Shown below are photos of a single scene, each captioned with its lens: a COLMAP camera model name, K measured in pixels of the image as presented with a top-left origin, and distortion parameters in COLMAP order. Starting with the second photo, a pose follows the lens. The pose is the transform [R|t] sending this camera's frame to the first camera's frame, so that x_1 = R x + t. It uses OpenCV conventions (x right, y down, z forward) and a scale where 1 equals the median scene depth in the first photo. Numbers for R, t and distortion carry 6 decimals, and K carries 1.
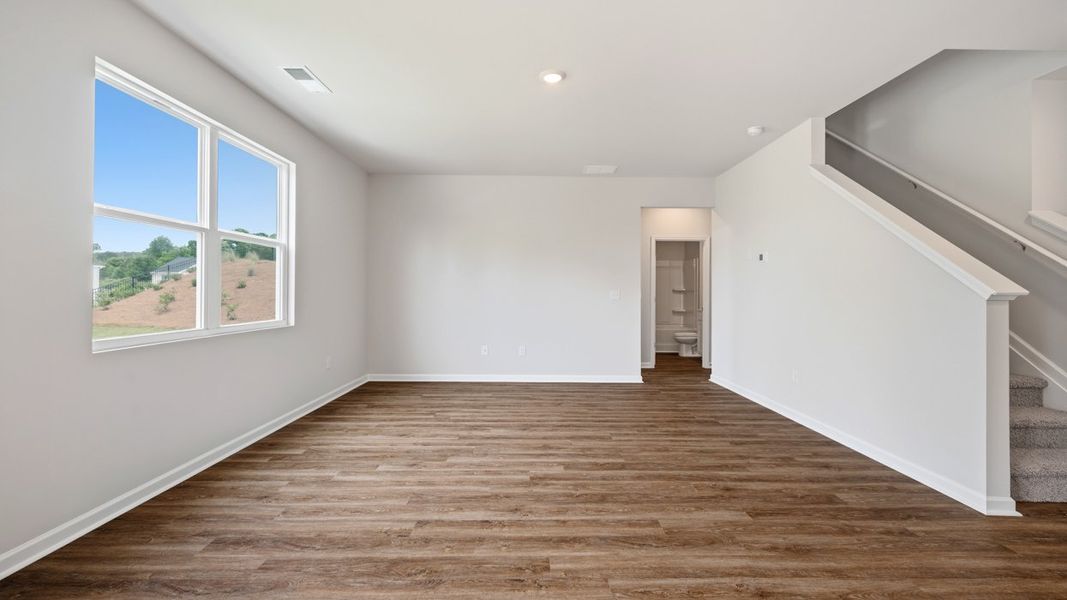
lens RADIAL K [[424.1, 0, 535.8], [0, 424.1, 288.3], [0, 0, 1]] dist [-0.000436, -0.000241]
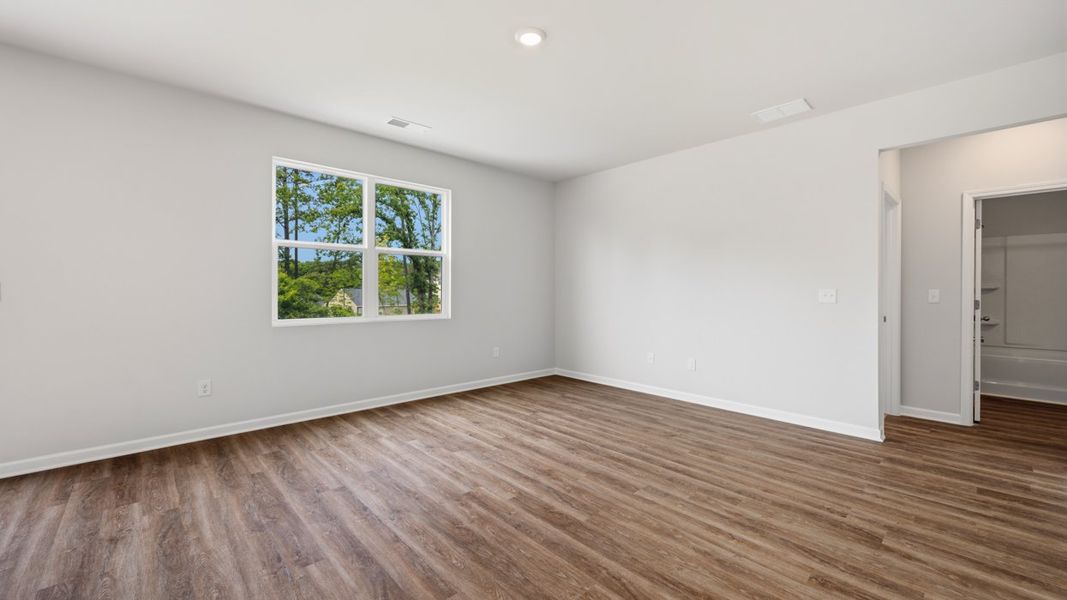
lens RADIAL K [[422.6, 0, 534.4], [0, 422.6, 291.1], [0, 0, 1]] dist [0.000164, -0.000203]
pose [[0.674279, -0.003559, -0.738468, 0.680777], [0.007345, 0.999971, 0.001887, 0.008379], [0.738440, -0.006696, 0.674286, 0.438030]]
